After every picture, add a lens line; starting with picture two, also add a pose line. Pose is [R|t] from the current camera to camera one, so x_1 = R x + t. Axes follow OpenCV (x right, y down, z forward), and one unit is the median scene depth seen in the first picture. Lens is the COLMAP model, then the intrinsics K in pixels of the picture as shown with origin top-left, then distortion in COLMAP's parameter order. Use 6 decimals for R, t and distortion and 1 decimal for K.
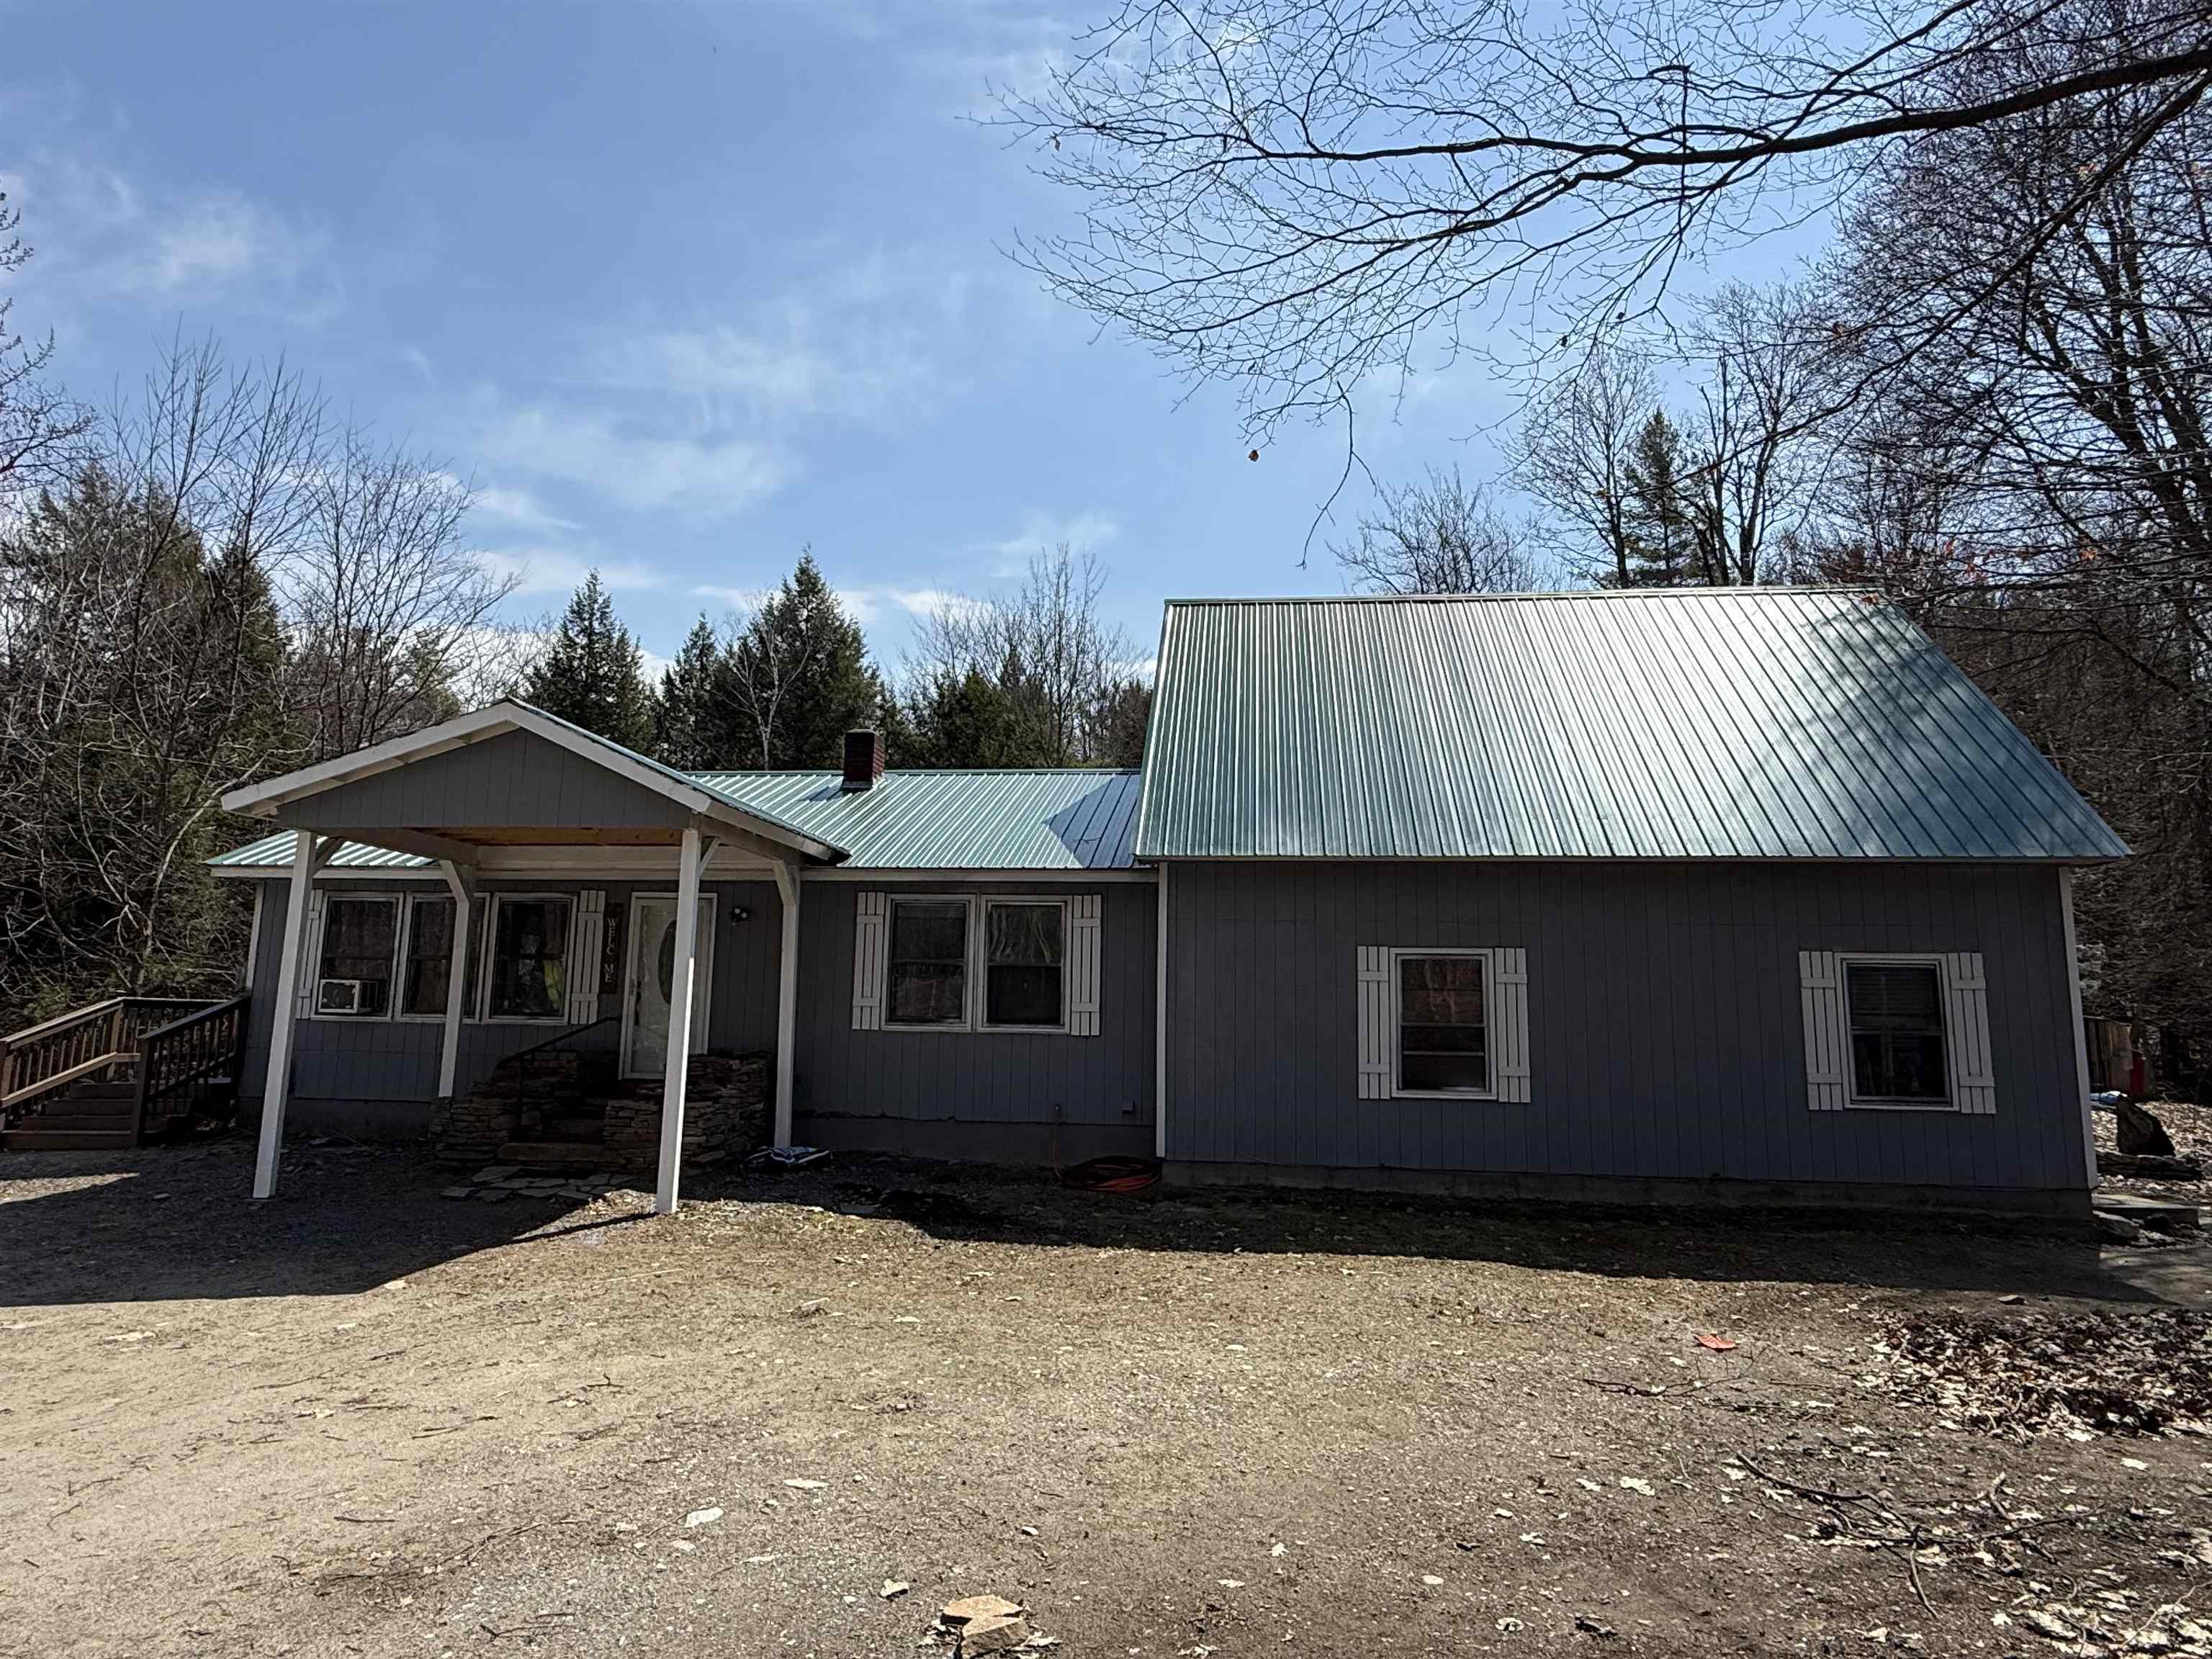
lens RADIAL K [[1383.6, 0, 1107.7], [0, 1383.6, 826.1], [0, 0, 1]] dist [-0.000752, 0.001389]
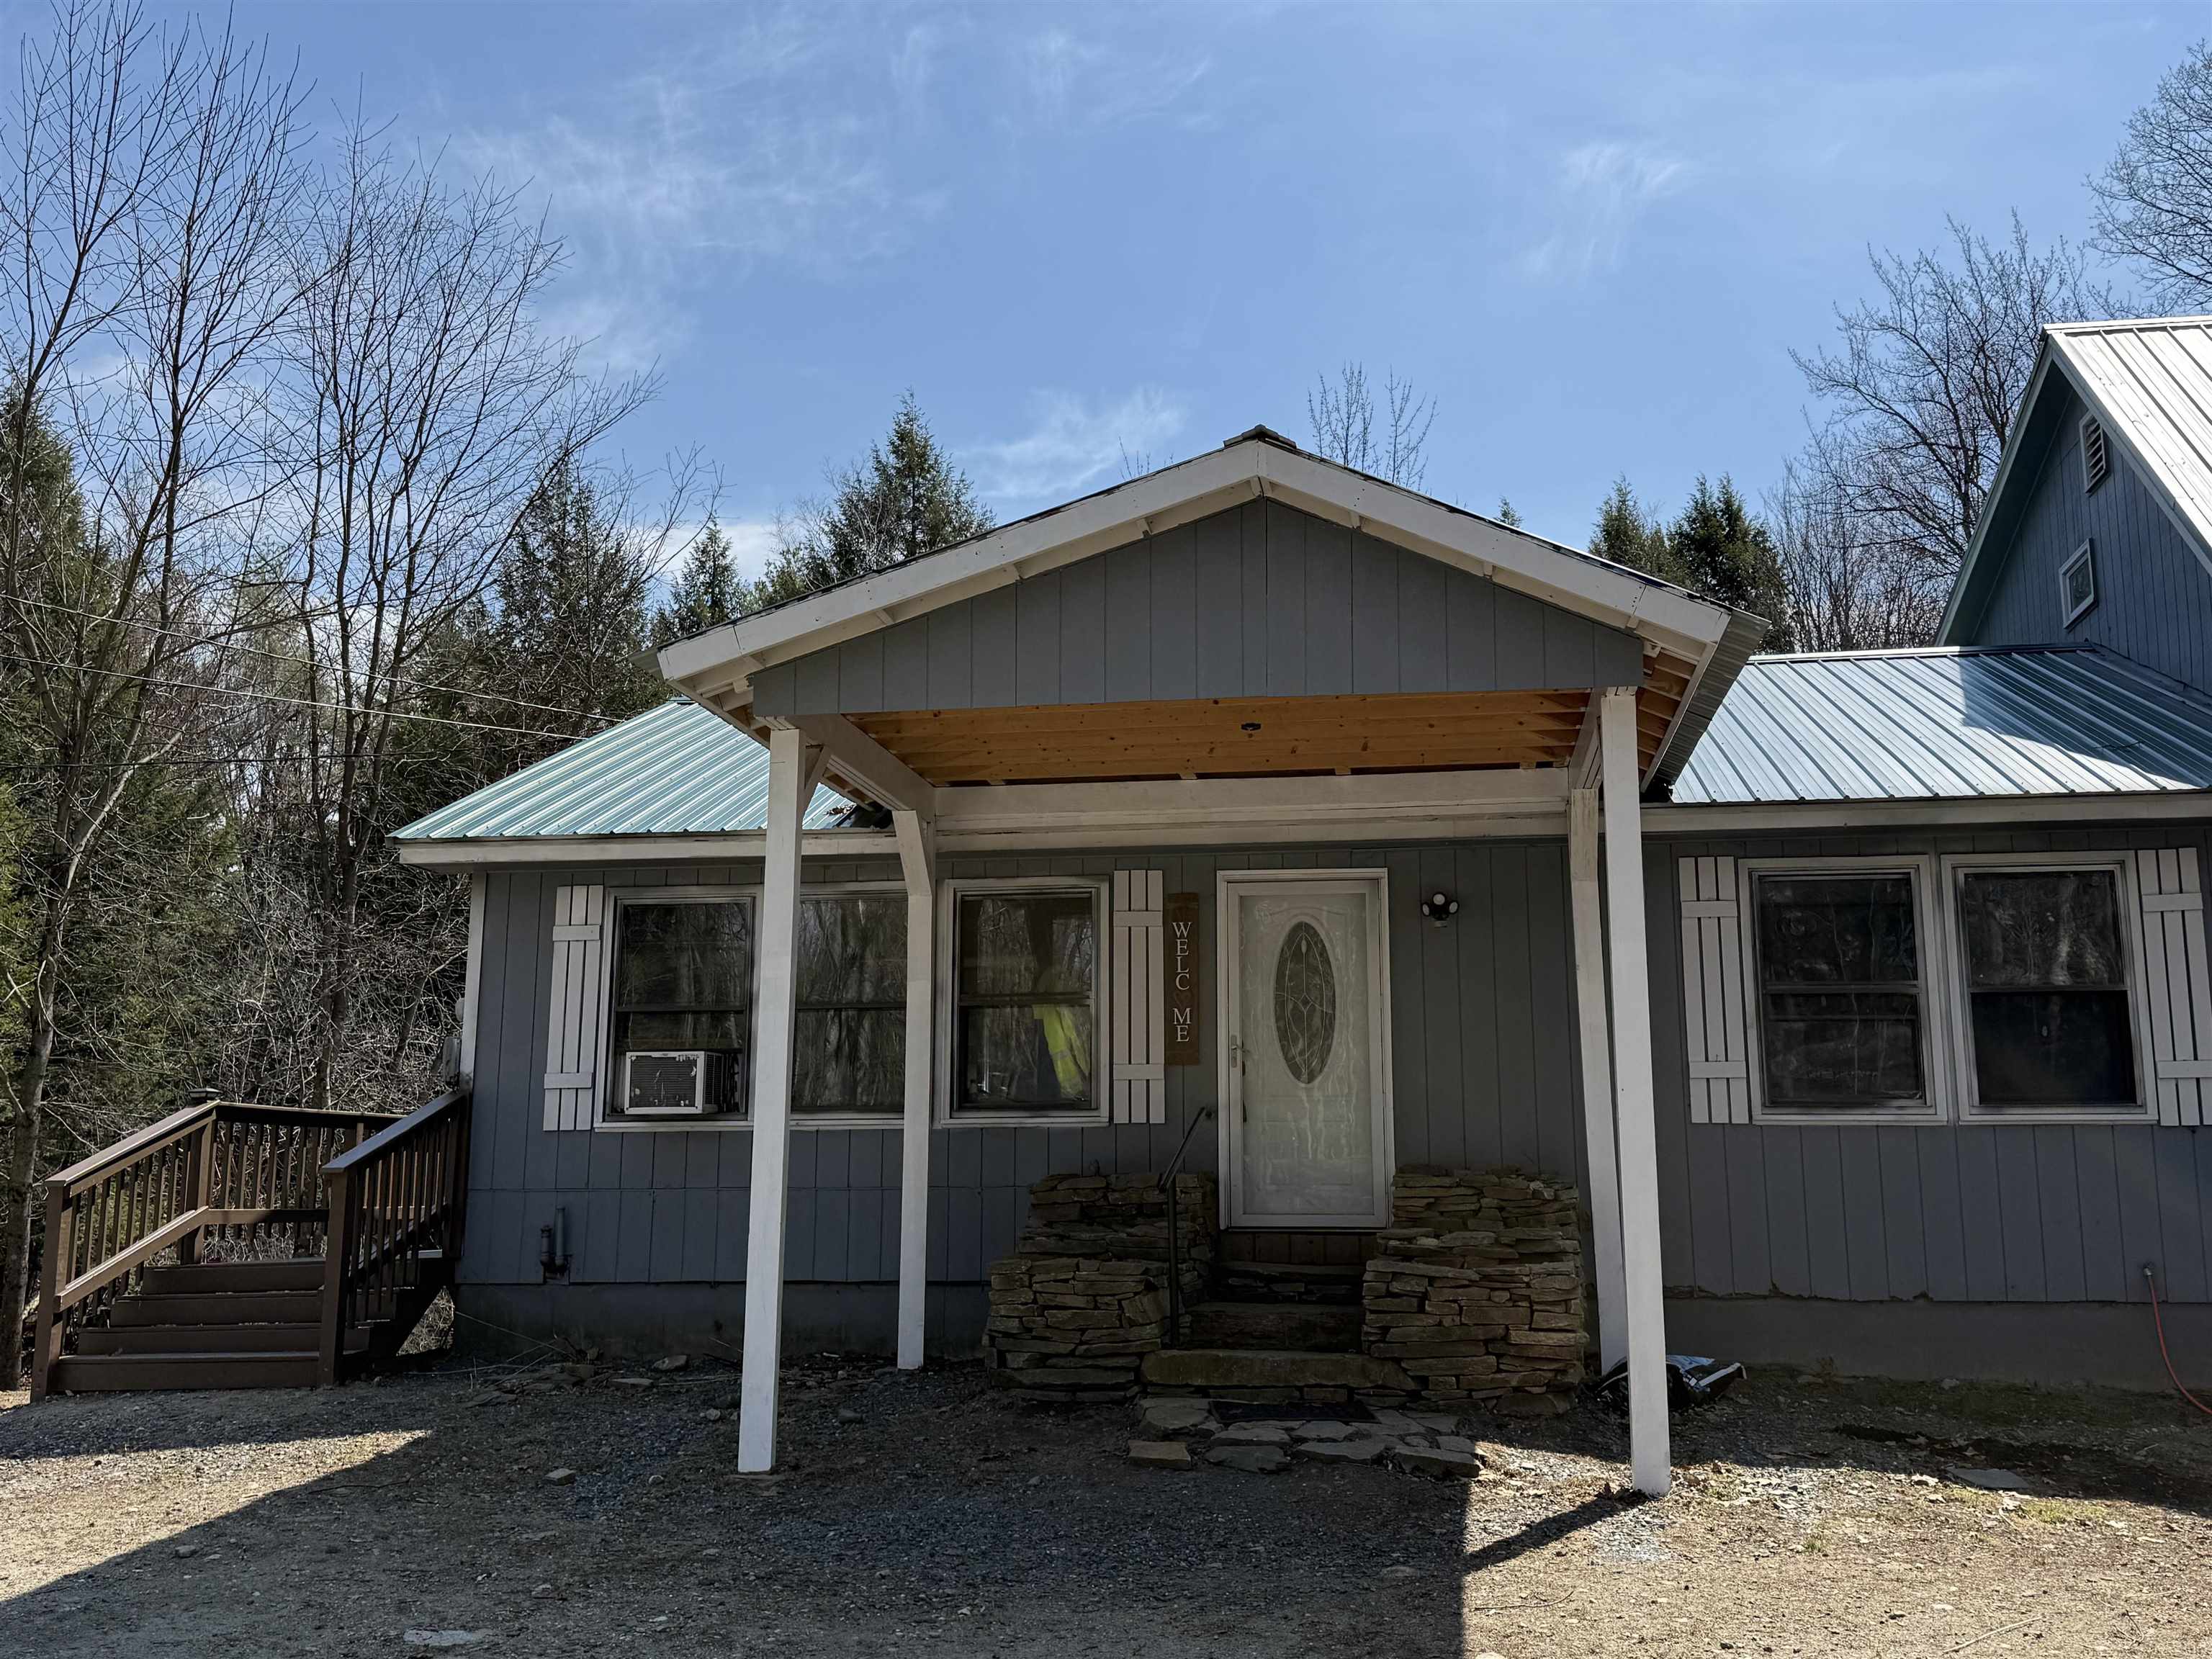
lens RADIAL K [[2156.4, 0, 1107.3], [0, 2156.4, 813.4], [0, 0, 1]] dist [0.066014, 0.000000]
pose [[0.999502, -0.023248, -0.021353, -0.365969], [0.022520, 0.999177, -0.033737, 0.052184], [0.022120, 0.033239, 0.999203, 0.180243]]
